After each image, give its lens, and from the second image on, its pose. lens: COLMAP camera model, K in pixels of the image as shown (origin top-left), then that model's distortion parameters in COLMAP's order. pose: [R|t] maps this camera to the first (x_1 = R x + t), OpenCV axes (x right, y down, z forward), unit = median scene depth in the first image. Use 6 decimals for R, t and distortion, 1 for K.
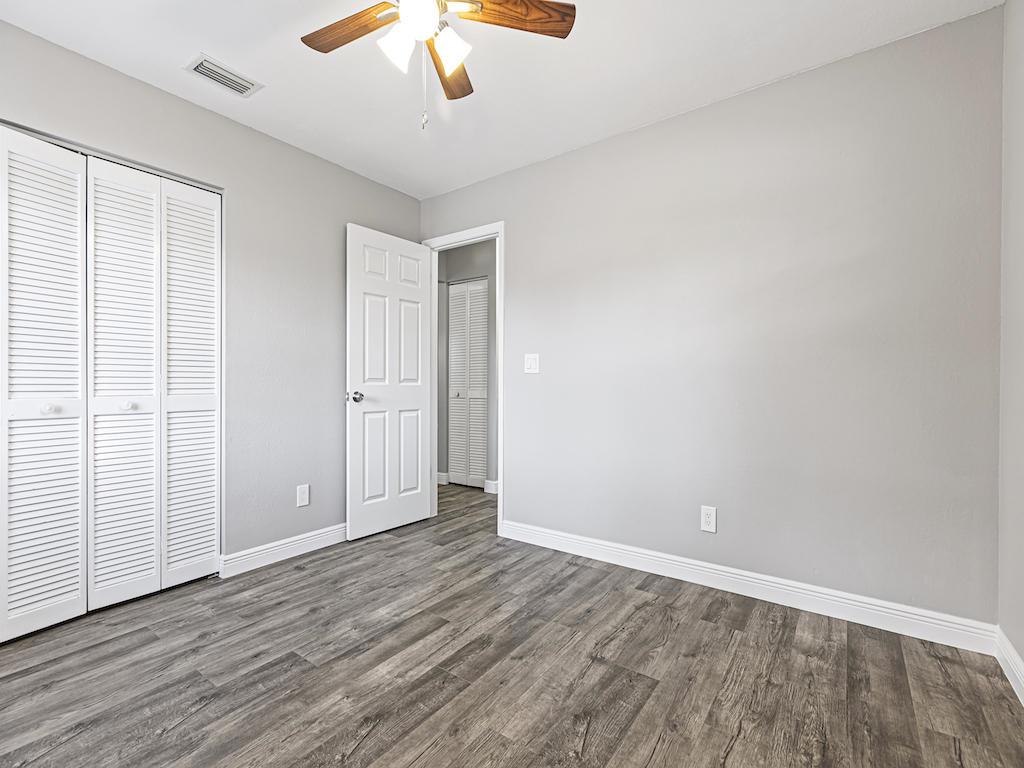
lens RADIAL K [[459.6, 0, 508.1], [0, 459.6, 384.3], [0, 0, 1]] dist [0.000741, -0.000059]
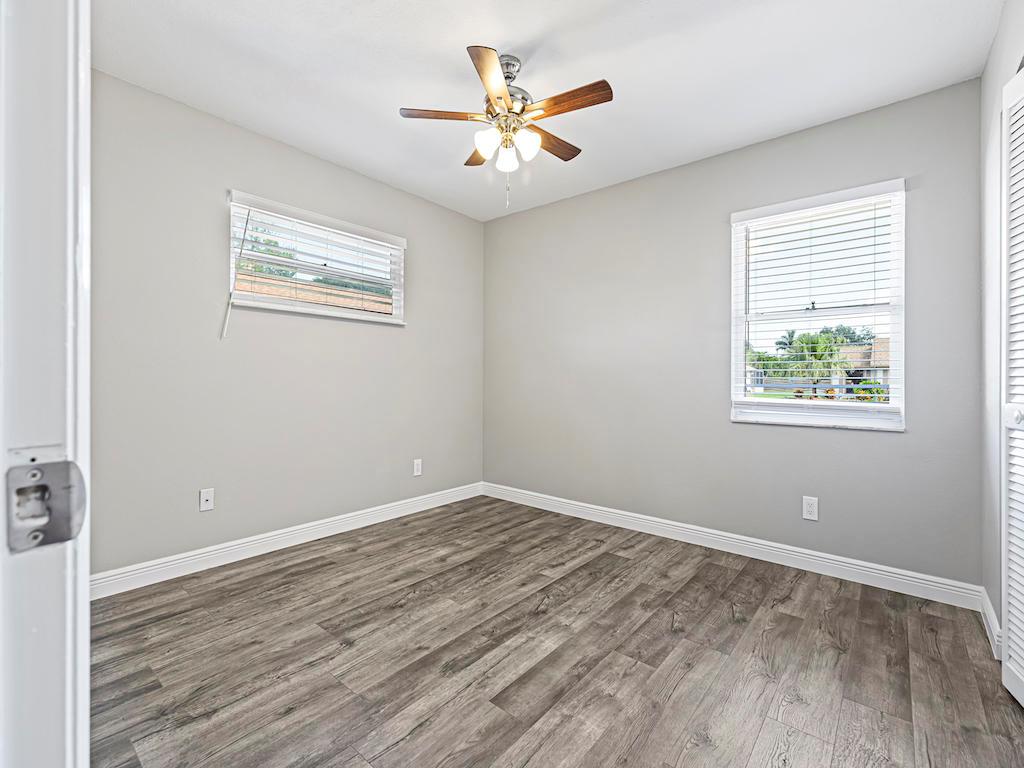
lens RADIAL K [[459.6, 0, 508.1], [0, 459.6, 384.3], [0, 0, 1]] dist [0.000741, -0.000059]
pose [[-0.997826, -0.008555, 0.065339, -0.231453], [-0.007920, 0.999919, 0.009967, -0.003058], [-0.065419, 0.009428, -0.997813, 2.003676]]
